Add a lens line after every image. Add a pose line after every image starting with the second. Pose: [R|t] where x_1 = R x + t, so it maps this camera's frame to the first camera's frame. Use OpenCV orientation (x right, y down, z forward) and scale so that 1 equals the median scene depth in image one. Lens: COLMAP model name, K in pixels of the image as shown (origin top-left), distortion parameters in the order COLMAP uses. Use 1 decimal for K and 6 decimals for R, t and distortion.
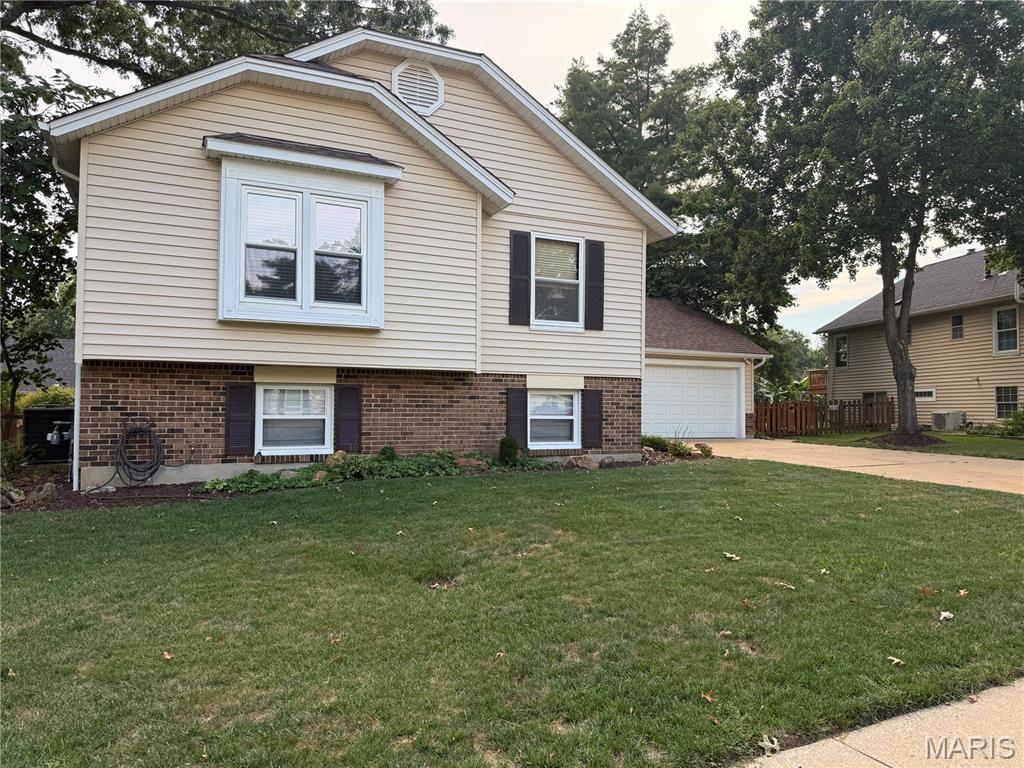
lens RADIAL K [[710.0, 0, 512.0], [0, 710.0, 384.0], [0, 0, 1]] dist [0.145575, -0.267695]
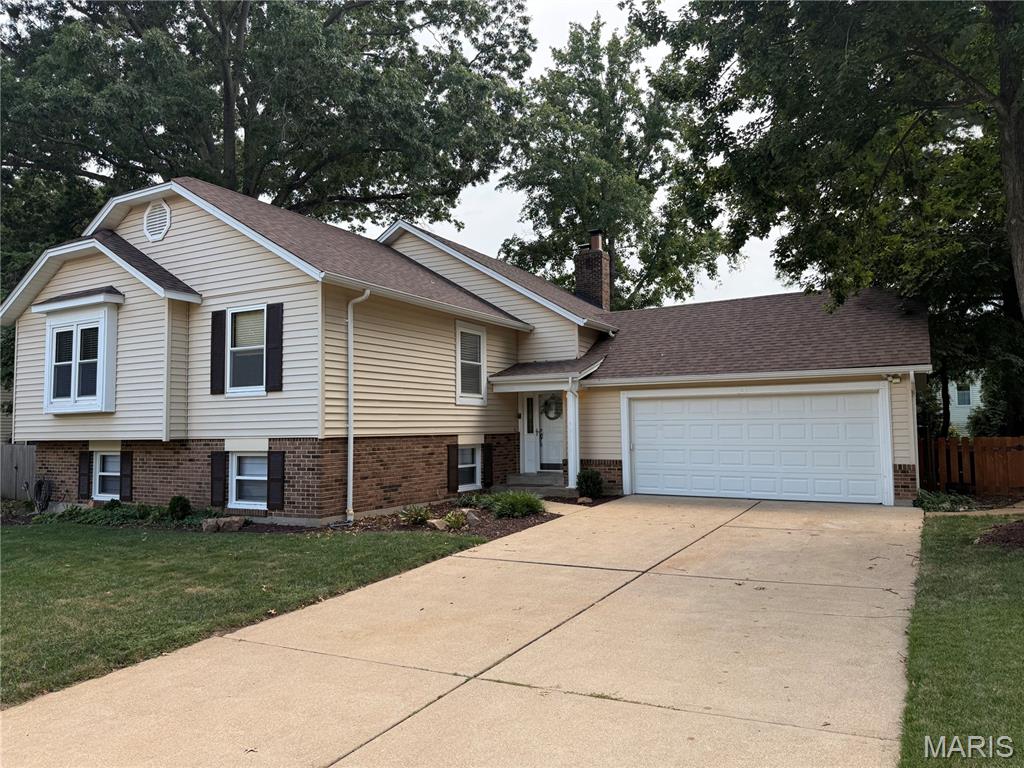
lens RADIAL K [[712.6, 0, 512.0], [0, 712.6, 384.0], [0, 0, 1]] dist [0.006801, -0.001207]
pose [[0.584578, -0.069717, -0.808337, 1.235841], [0.046608, 0.997542, -0.052329, -0.020368], [0.809998, -0.007084, 0.586390, 0.747970]]
